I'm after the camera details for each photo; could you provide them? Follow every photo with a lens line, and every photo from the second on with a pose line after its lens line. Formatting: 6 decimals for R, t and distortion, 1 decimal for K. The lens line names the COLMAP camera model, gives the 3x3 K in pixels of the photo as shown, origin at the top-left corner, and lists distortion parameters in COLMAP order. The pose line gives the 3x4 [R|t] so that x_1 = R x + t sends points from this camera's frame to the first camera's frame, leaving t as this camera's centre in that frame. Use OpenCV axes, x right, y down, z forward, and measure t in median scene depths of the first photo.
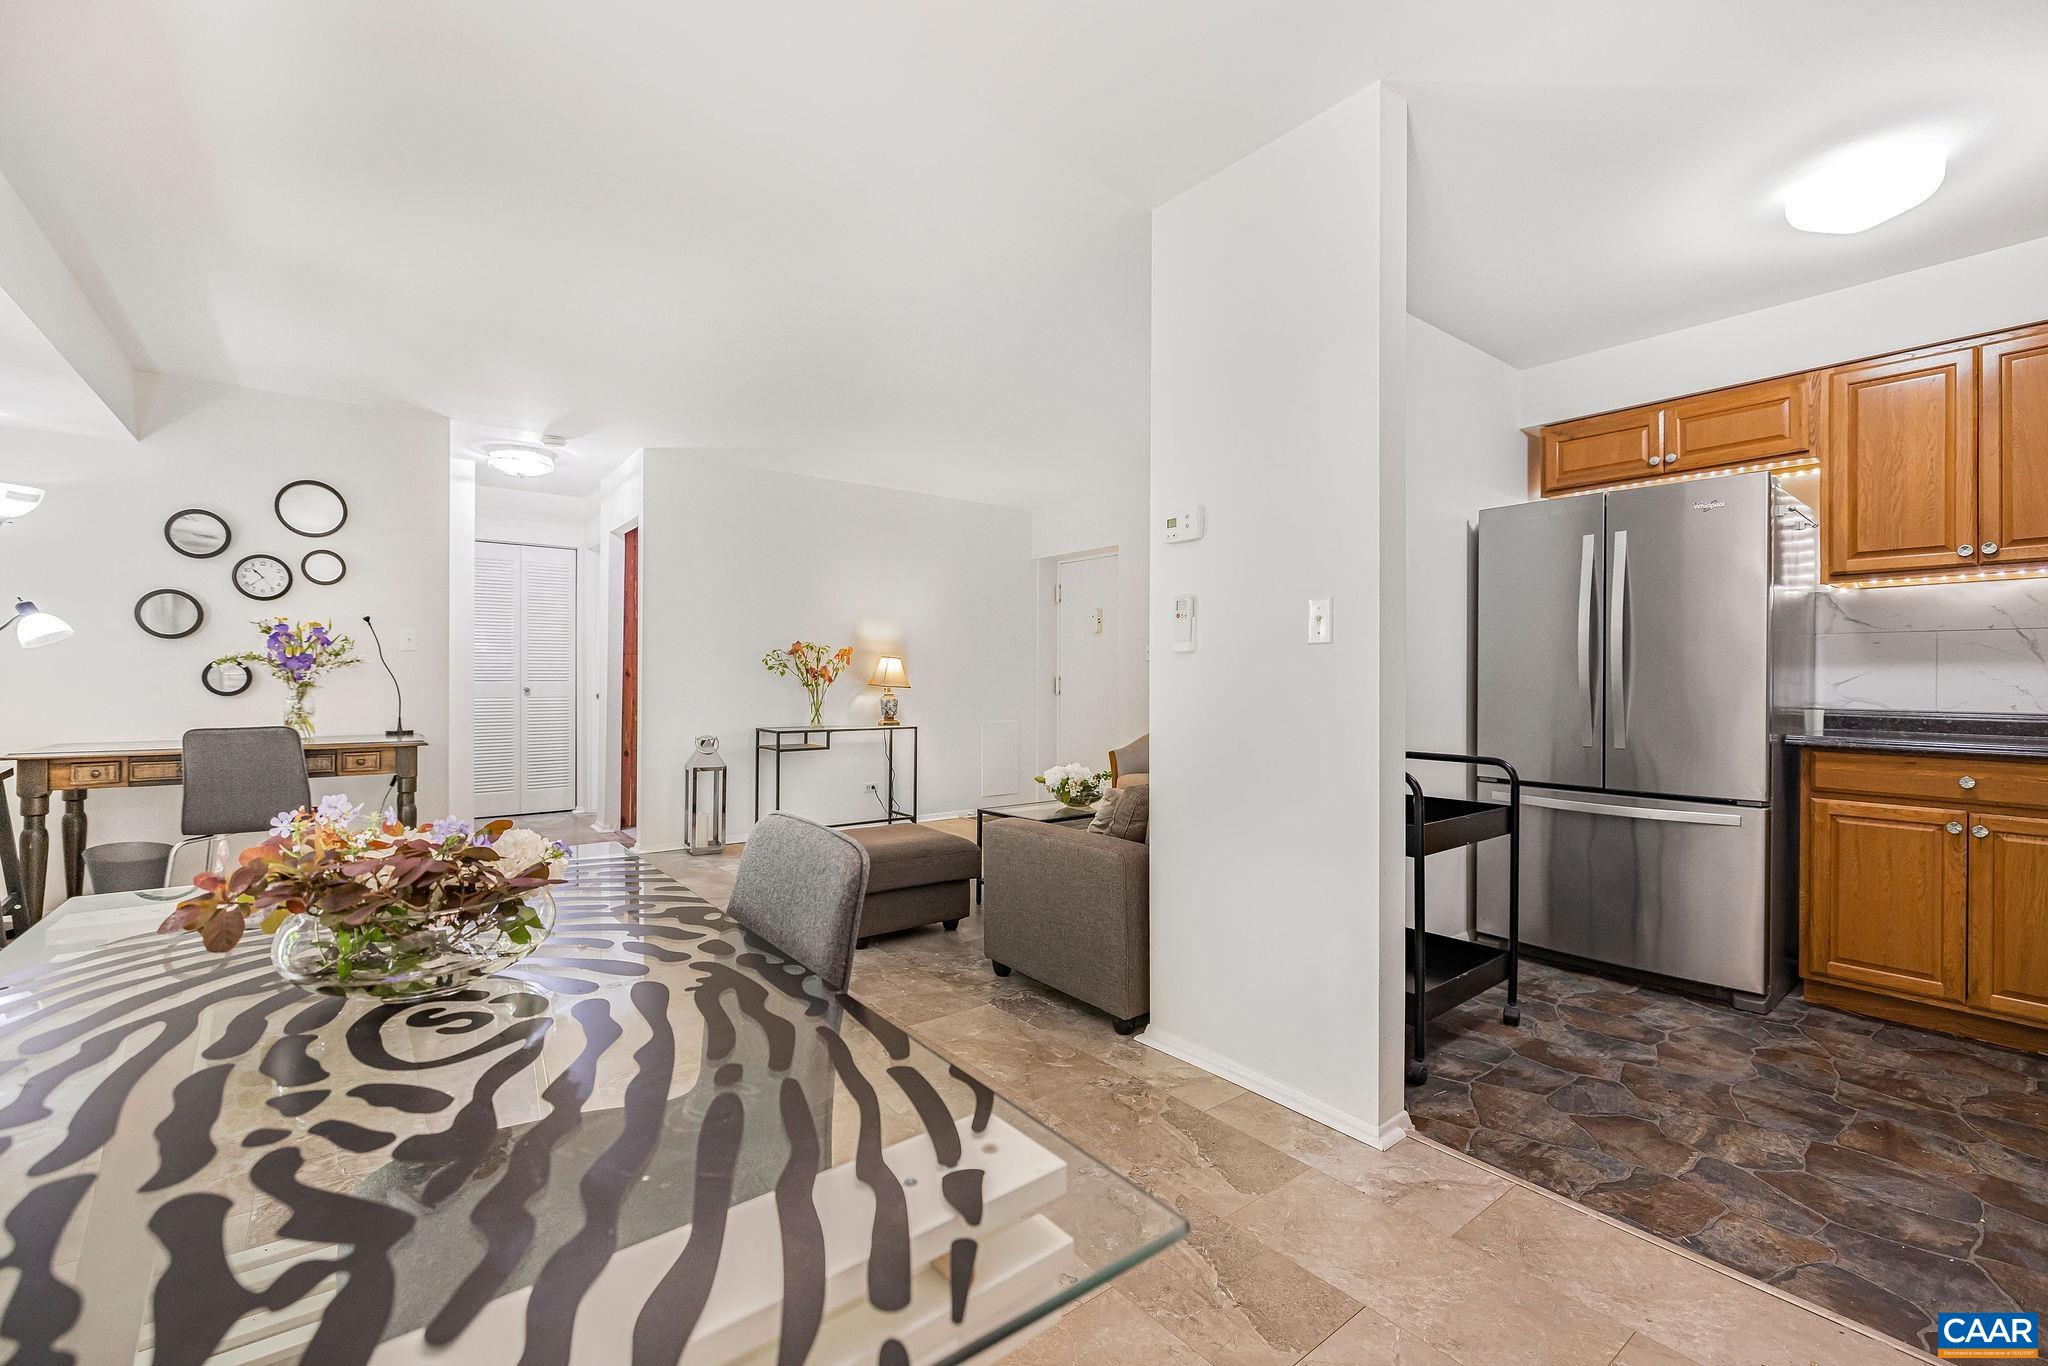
lens RADIAL K [[884.1, 0, 1012.1], [0, 884.1, 683.4], [0, 0, 1]] dist [-0.000688, -0.000812]
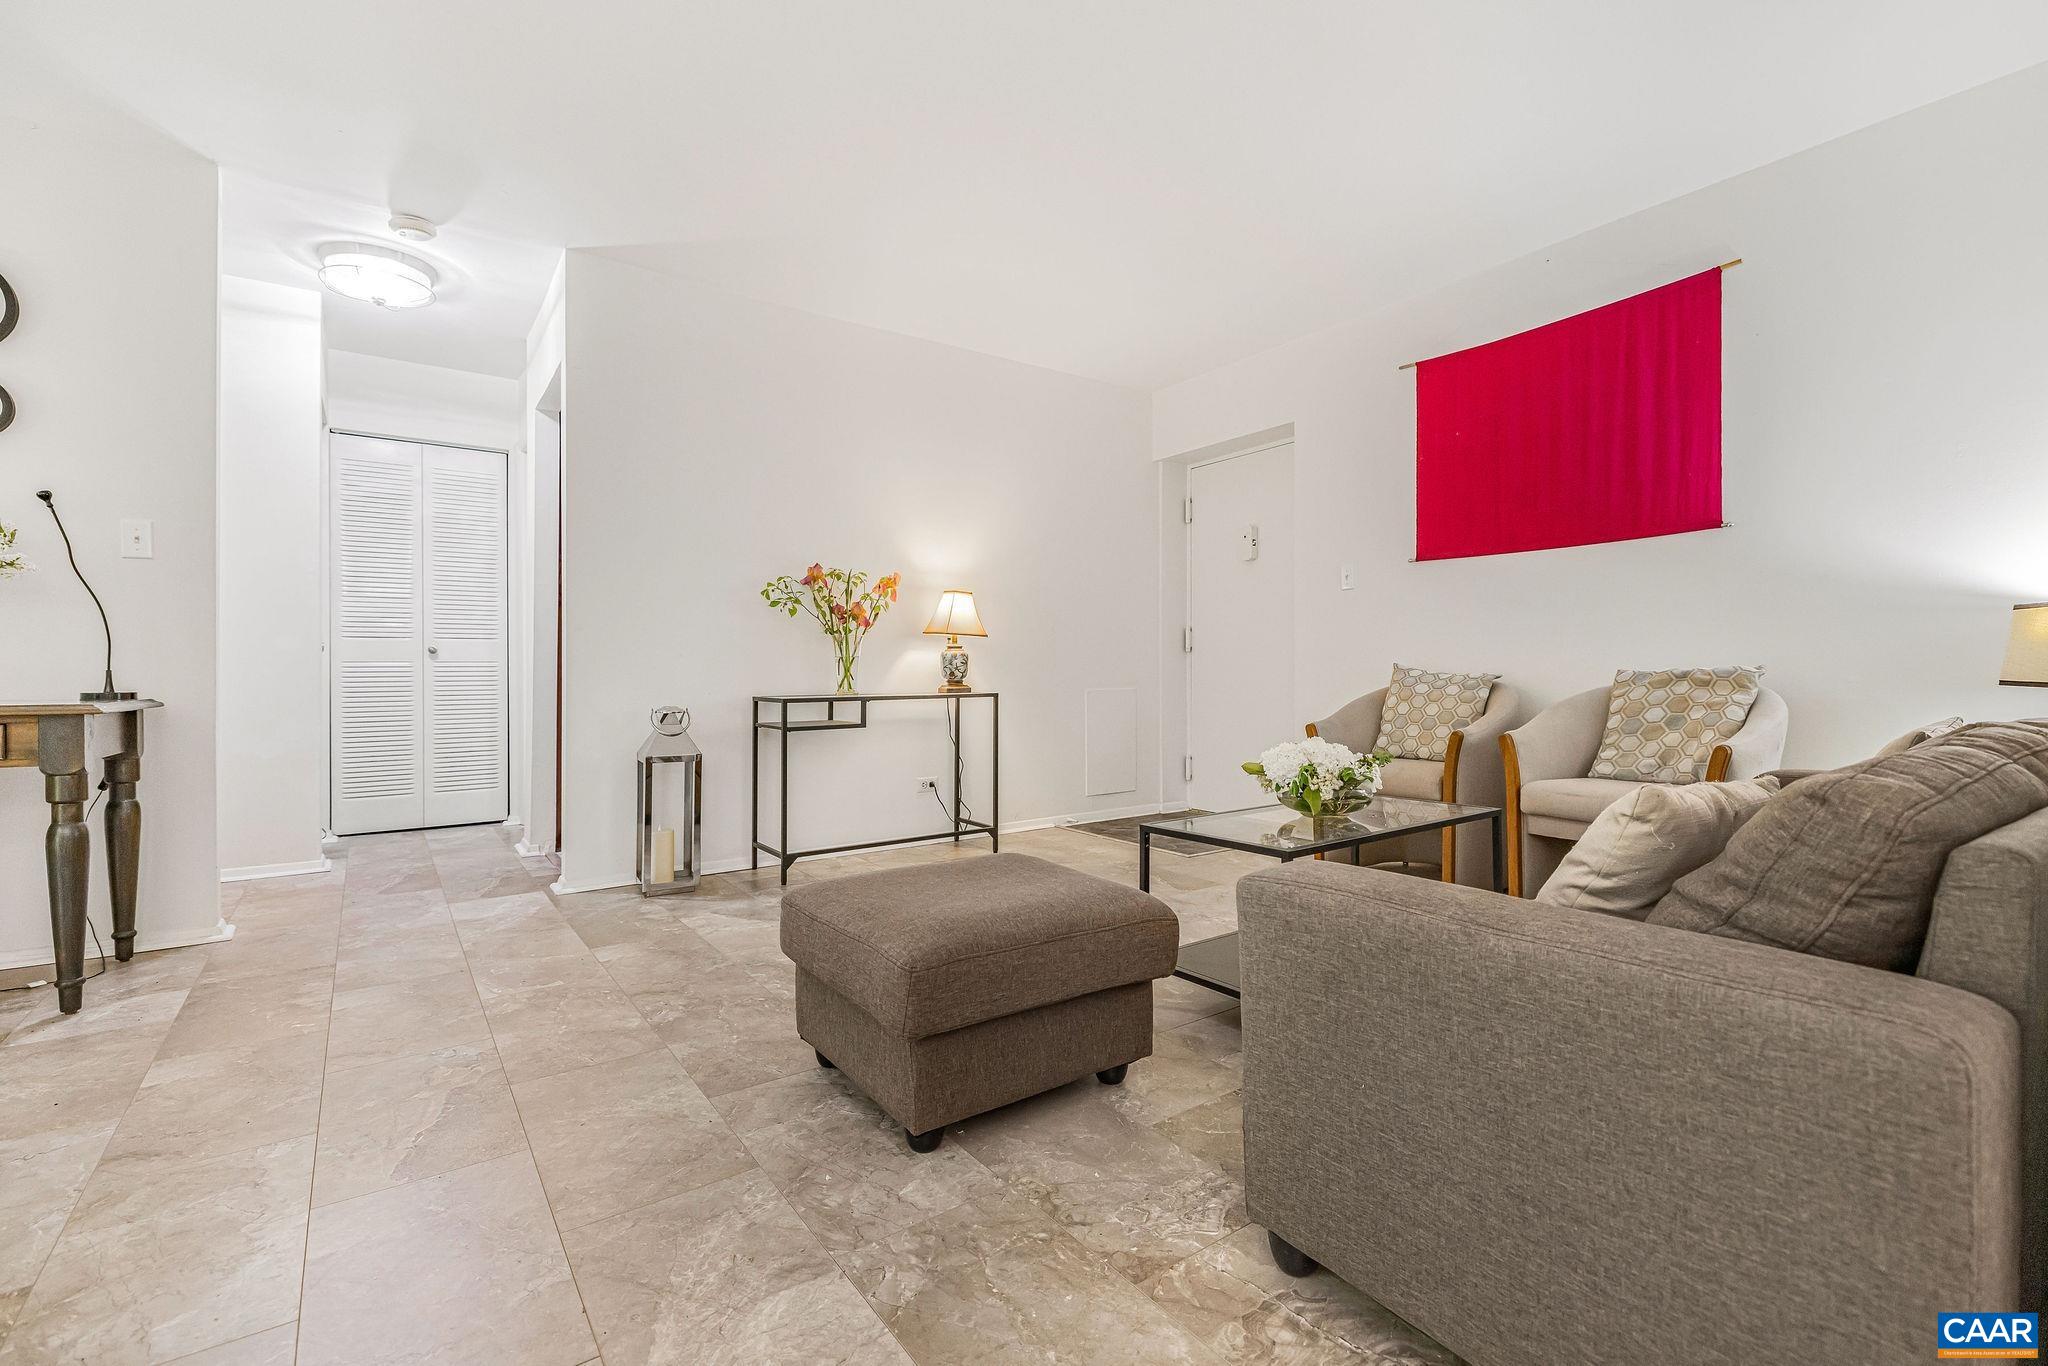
lens RADIAL K [[909.4, 0, 1077.7], [0, 909.4, 664.3], [0, 0, 1]] dist [0.000208, -0.001050]
pose [[0.999856, -0.006574, 0.015667, -0.059456], [0.006782, 0.999889, -0.013252, 0.037648], [-0.015578, 0.013356, 0.999789, 0.322395]]
